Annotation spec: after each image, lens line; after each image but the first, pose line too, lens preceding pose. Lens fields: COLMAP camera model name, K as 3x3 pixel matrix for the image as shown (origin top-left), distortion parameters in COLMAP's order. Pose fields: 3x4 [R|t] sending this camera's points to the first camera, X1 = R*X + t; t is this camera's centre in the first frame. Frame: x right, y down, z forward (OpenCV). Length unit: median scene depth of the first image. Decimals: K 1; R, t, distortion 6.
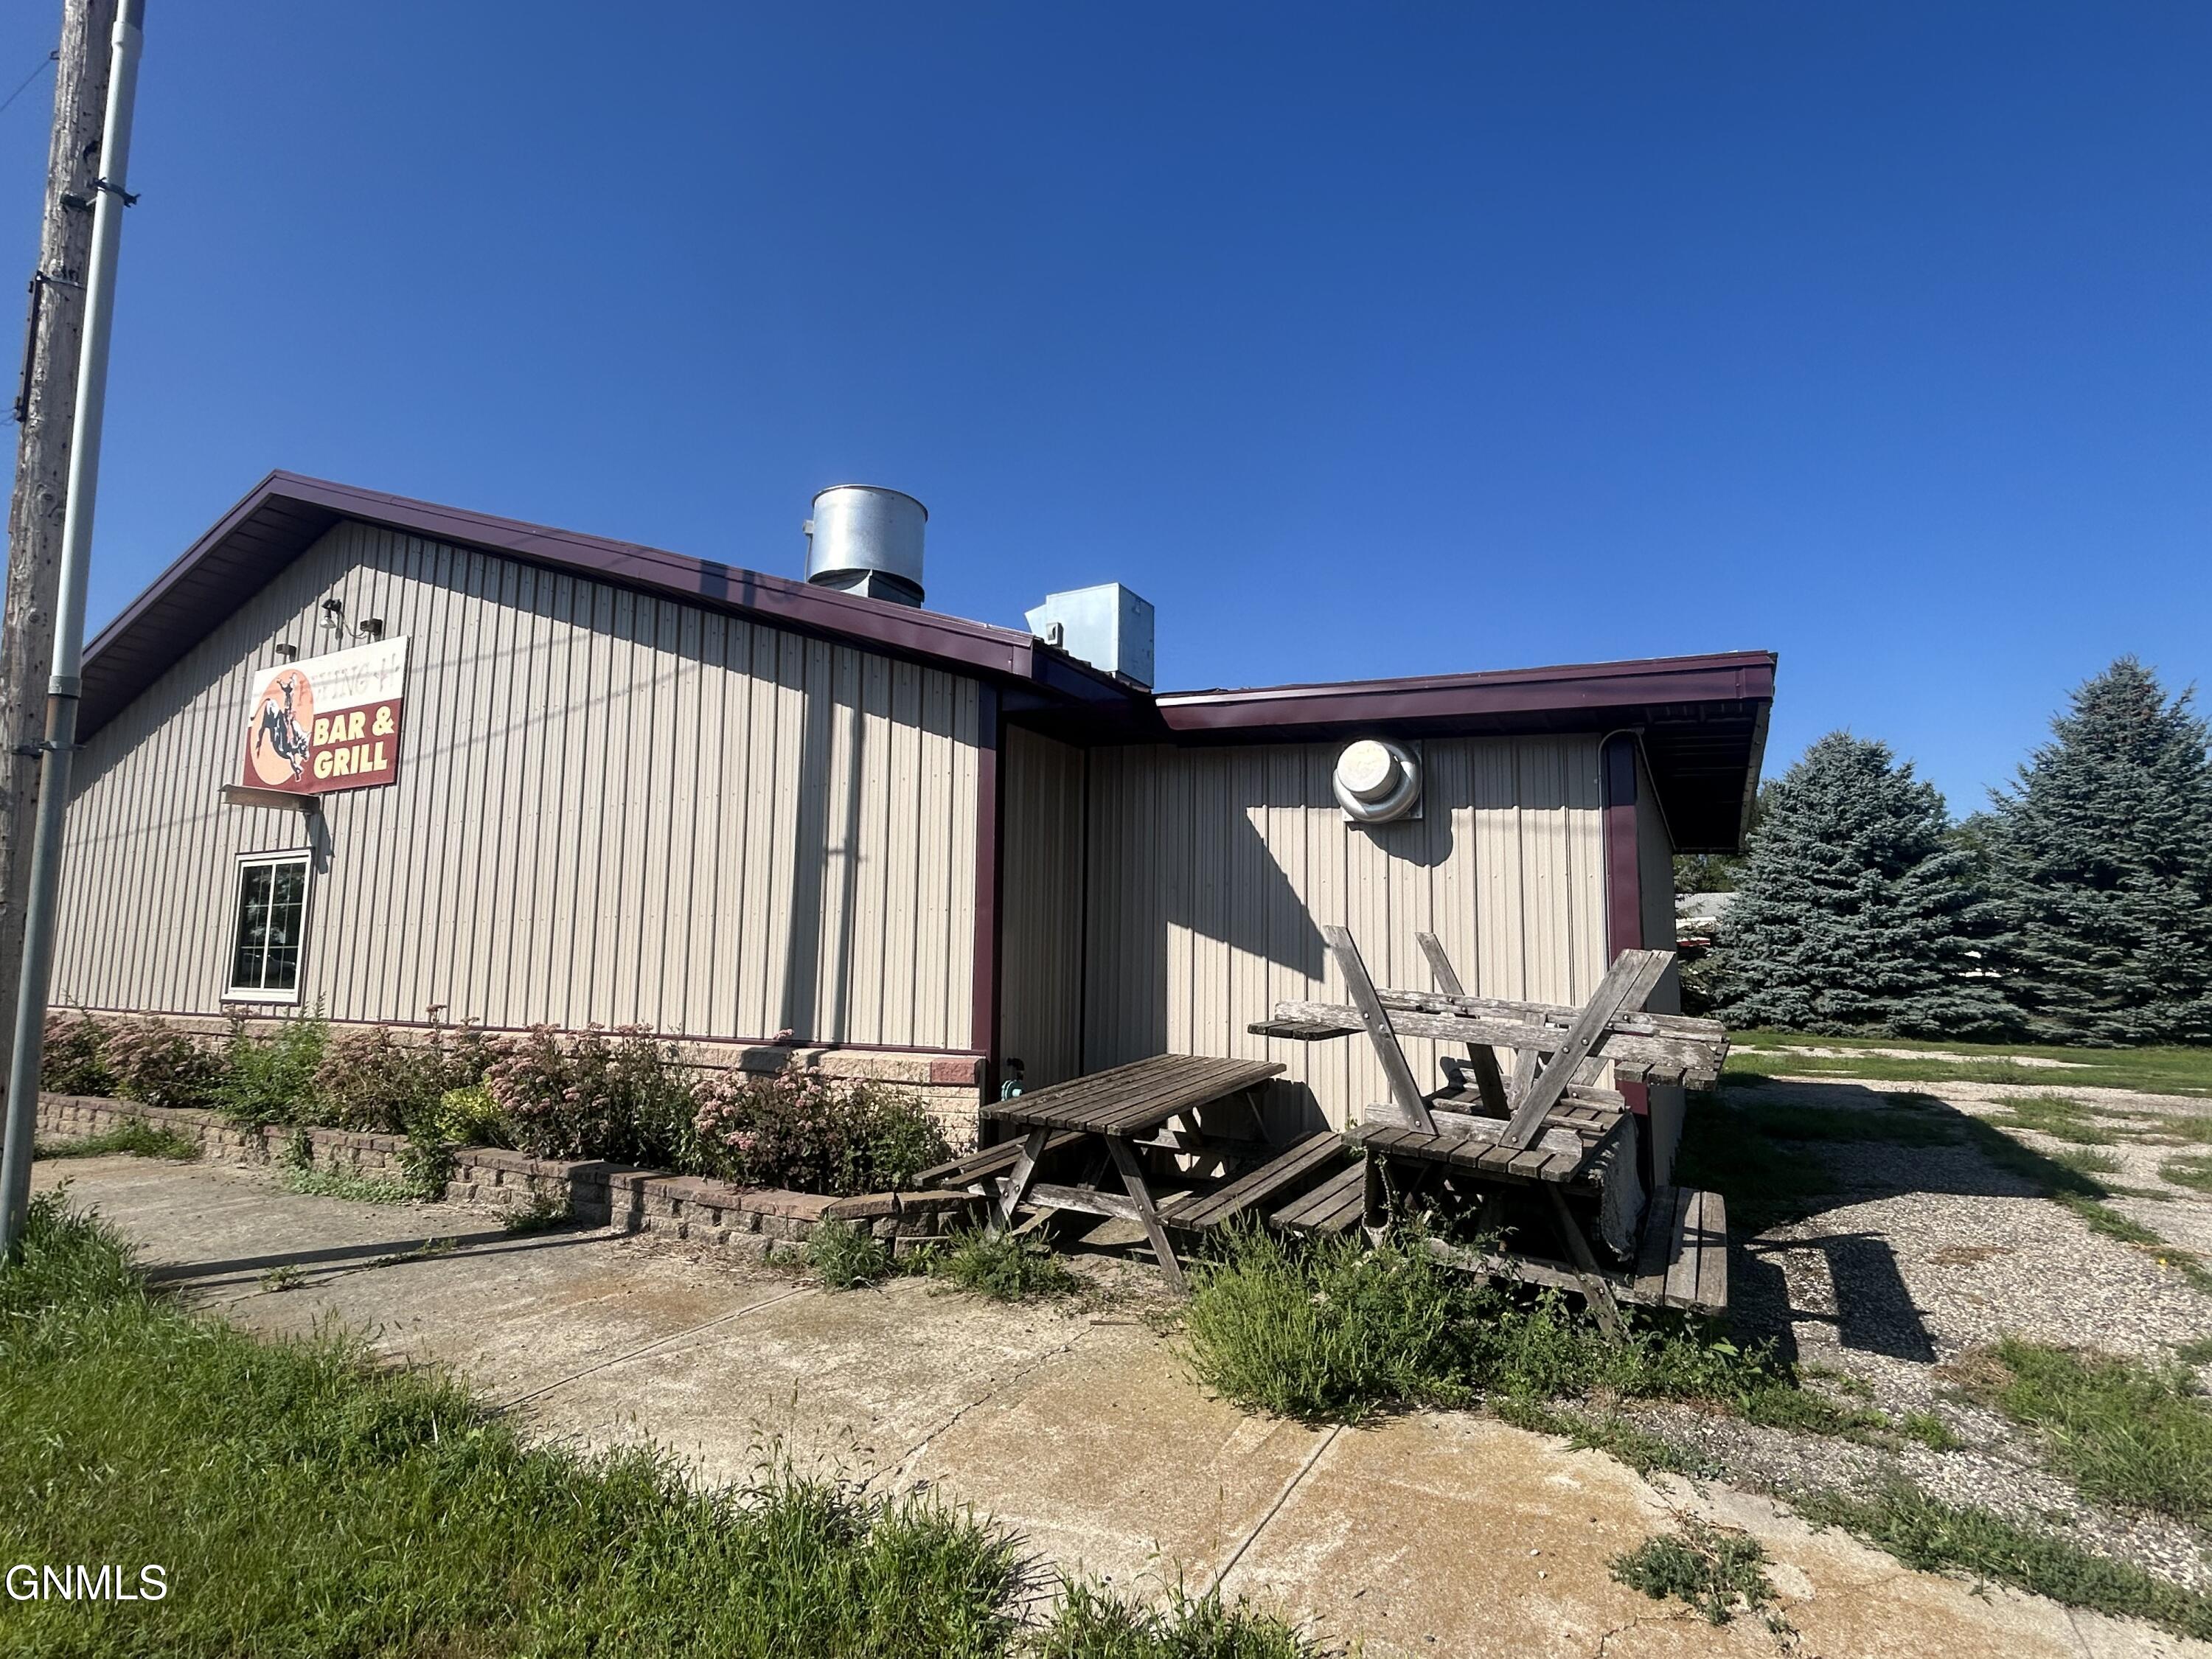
lens RADIAL K [[1102.1, 0, 1105.6], [0, 1102.1, 832.2], [0, 0, 1]] dist [-0.005701, 0.002352]
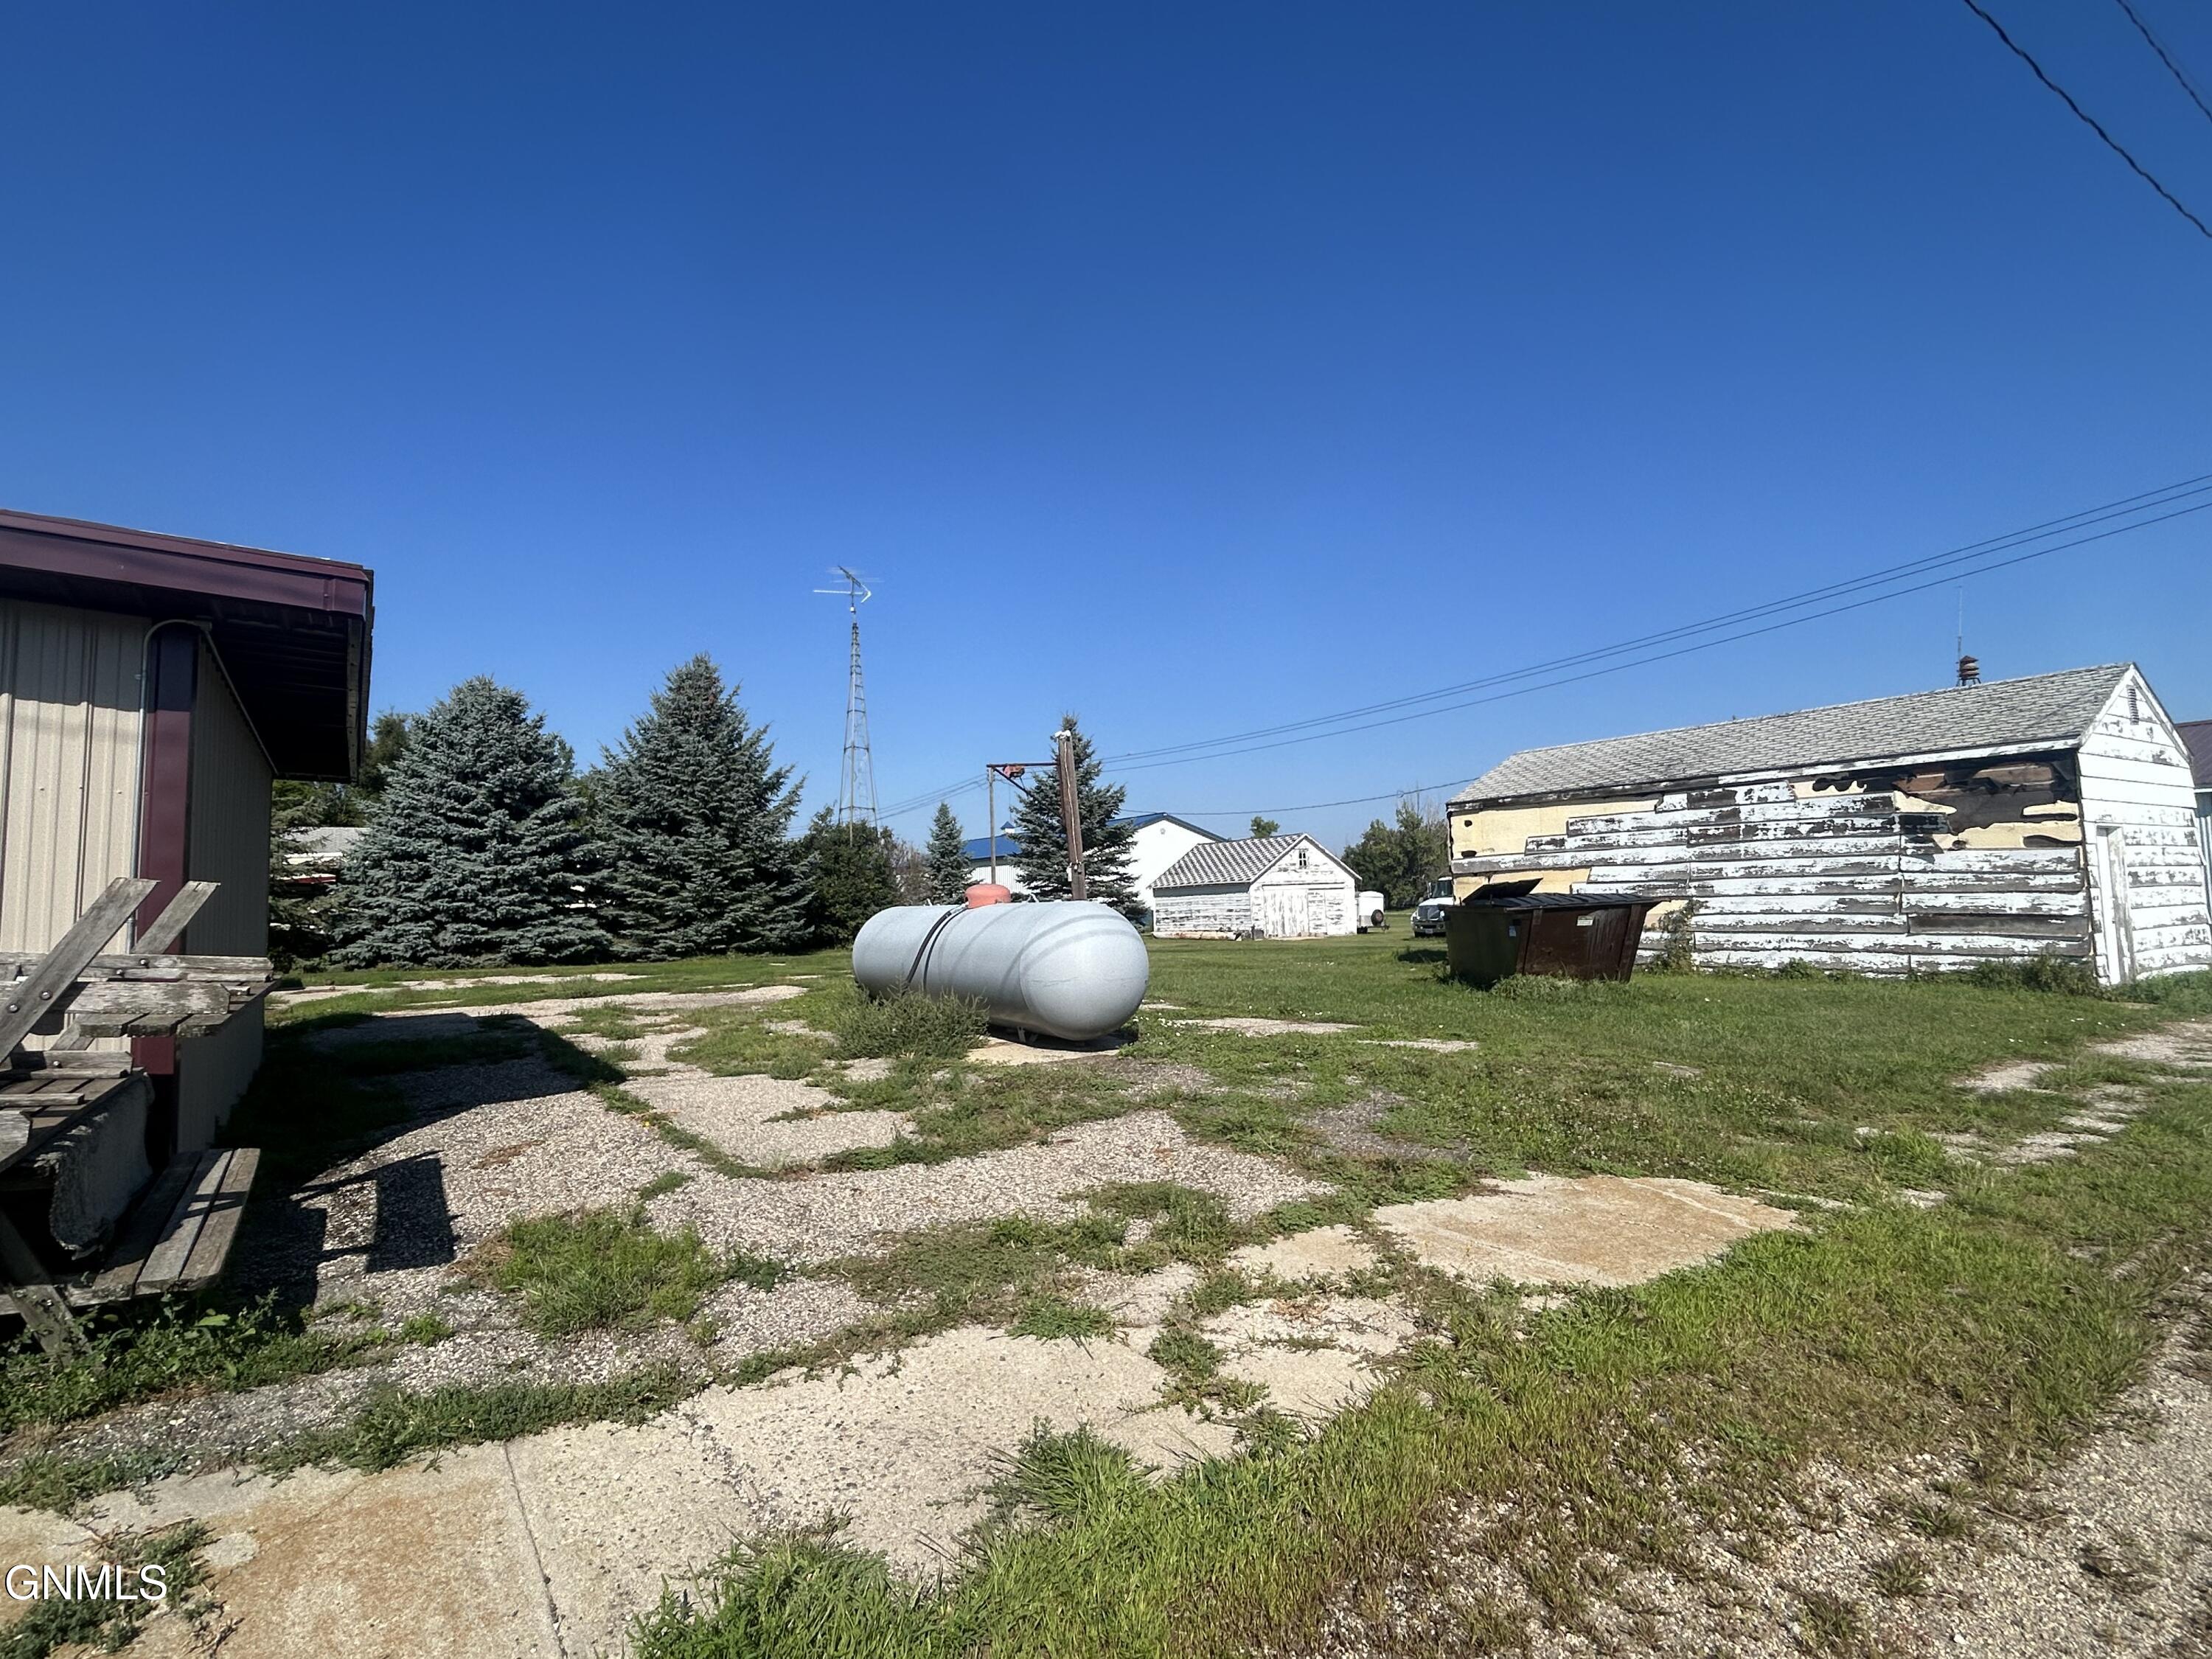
lens RADIAL K [[1102.1, 0, 1104.5], [0, 1102.1, 831.4], [0, 0, 1]] dist [-0.005701, 0.002352]
pose [[0.452546, 0.033612, 0.891107, 0.058465], [-0.083054, 0.996534, 0.004590, 0.005554], [-0.887865, -0.076088, 0.453769, -0.016025]]
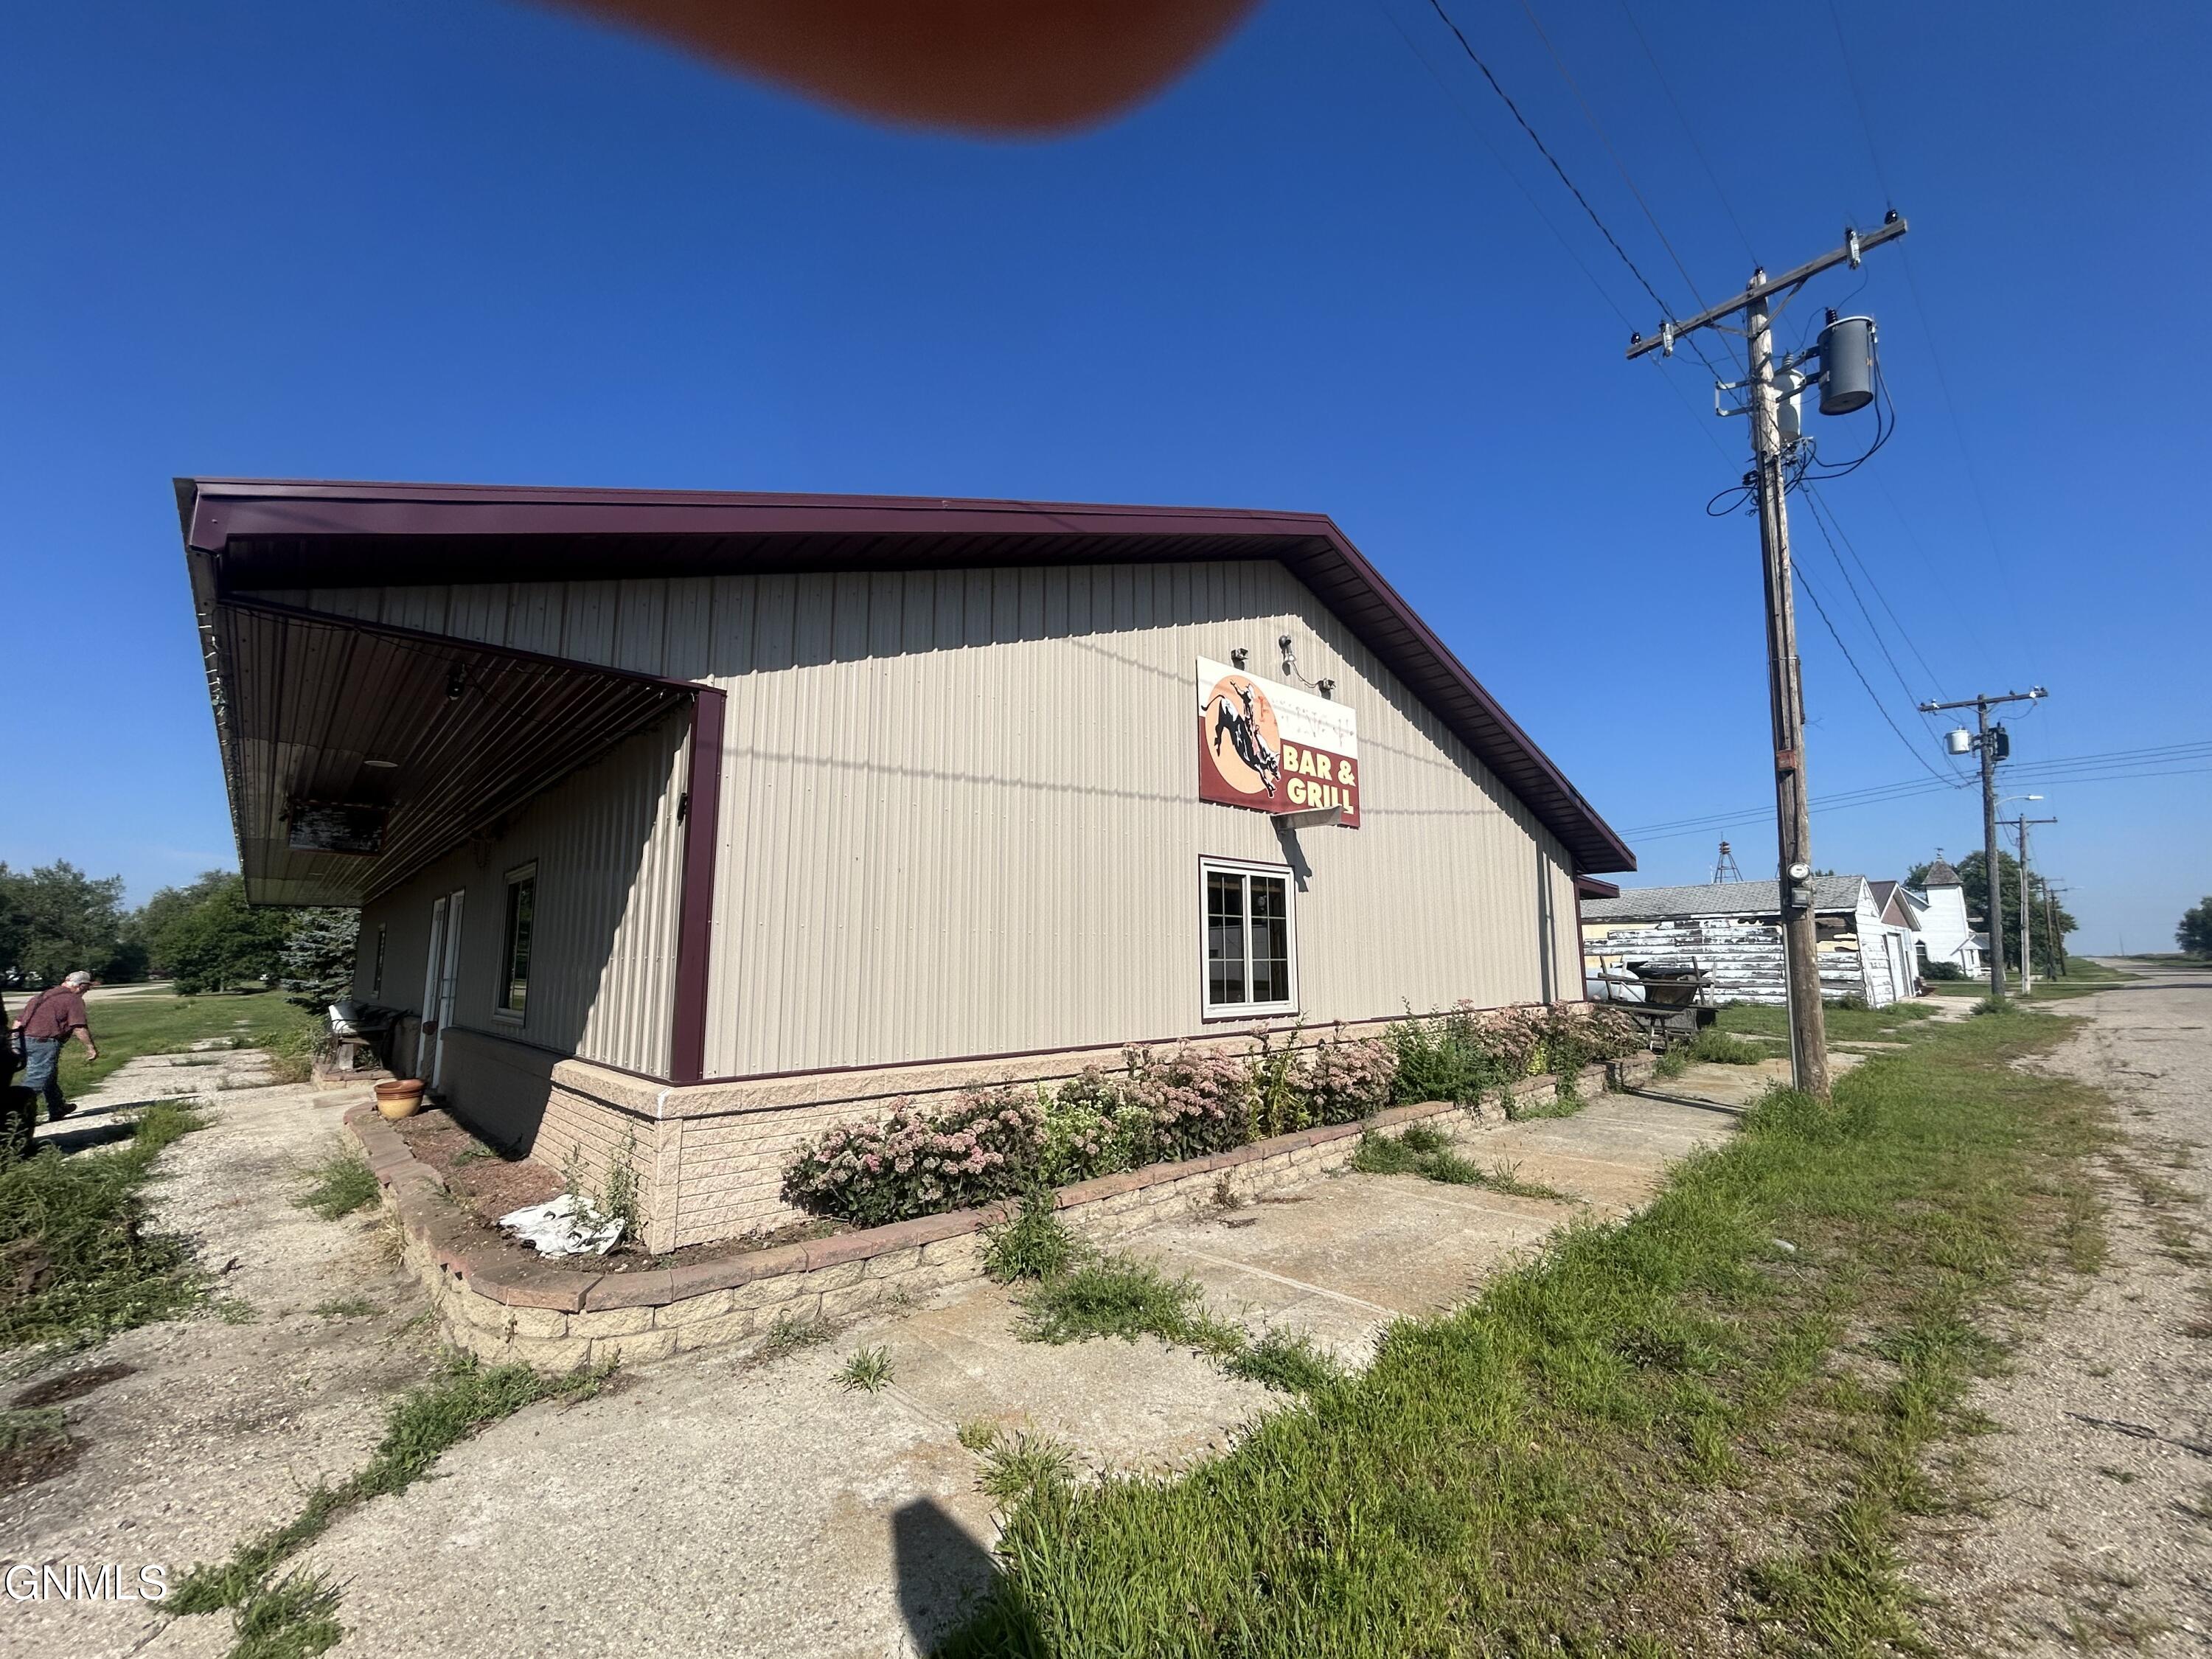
lens RADIAL K [[893.5, 0, 1106.4], [0, 893.5, 828.6], [0, 0, 1]] dist [-0.004078, 0.000578]
pose [[0.310913, 0.129521, 0.941572, -1.442498], [-0.108443, 0.989036, -0.100242, 0.076195], [-0.944231, -0.070941, 0.321550, 0.805780]]
